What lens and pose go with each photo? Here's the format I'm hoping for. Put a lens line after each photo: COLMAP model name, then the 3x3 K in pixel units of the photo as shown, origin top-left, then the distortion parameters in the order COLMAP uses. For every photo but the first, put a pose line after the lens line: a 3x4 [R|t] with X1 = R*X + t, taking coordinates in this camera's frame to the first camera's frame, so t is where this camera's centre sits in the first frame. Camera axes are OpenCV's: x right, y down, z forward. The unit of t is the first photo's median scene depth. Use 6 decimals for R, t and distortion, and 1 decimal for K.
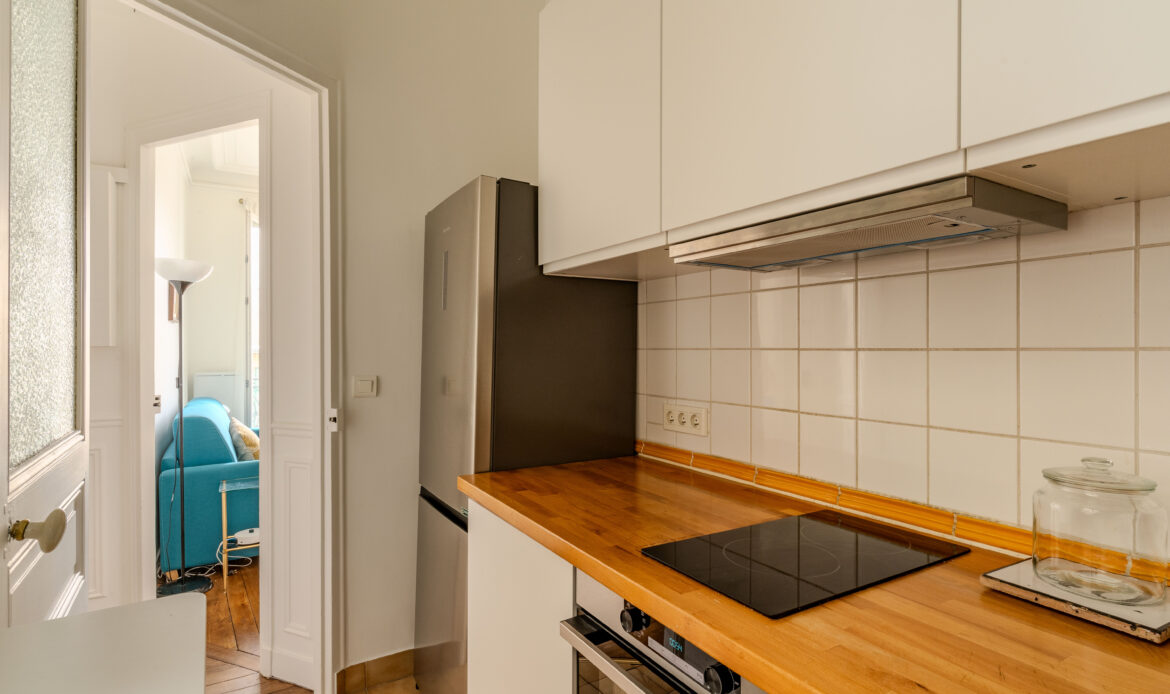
lens RADIAL K [[570.7, 0, 585.0], [0, 570.7, 347.0], [0, 0, 1]] dist [-0.000391, 0.000153]
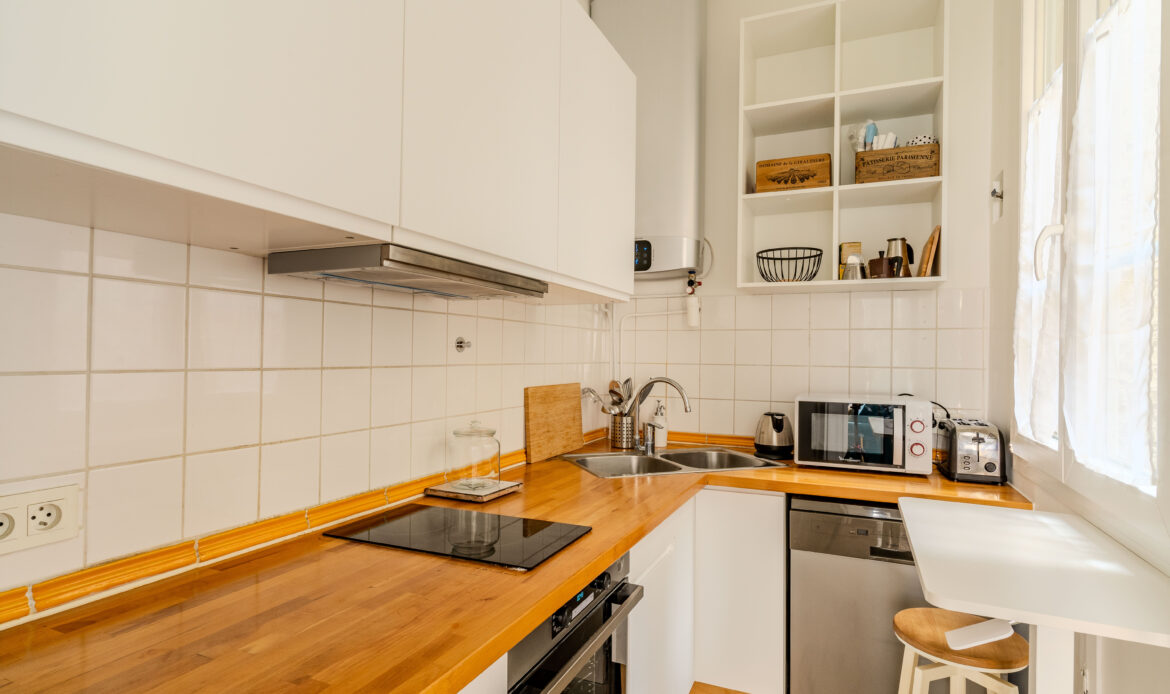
lens RADIAL K [[607.8, 0, 584.4], [0, 607.8, 347.8], [0, 0, 1]] dist [-0.000465, 0.000105]
pose [[-0.573421, 0.002278, 0.819258, -0.347881], [-0.015493, 0.999787, -0.013624, -0.012617], [-0.819115, -0.020505, -0.573263, 0.626815]]
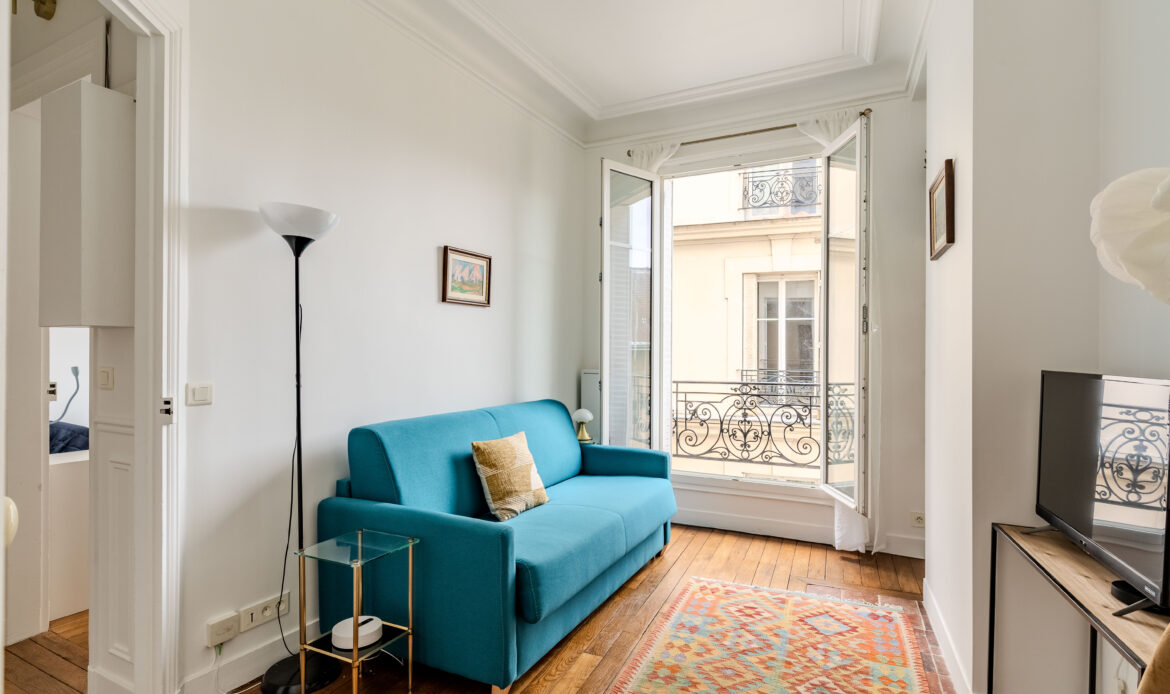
lens RADIAL K [[587.5, 0, 575.2], [0, 587.5, 347.5], [0, 0, 1]] dist [0.002012, 0.000078]
pose [[0.511176, -0.001081, -0.859475, 0.114560], [0.000585, 0.999999, -0.000910, 0.026111], [0.859476, -0.000038, 0.511176, 1.098635]]
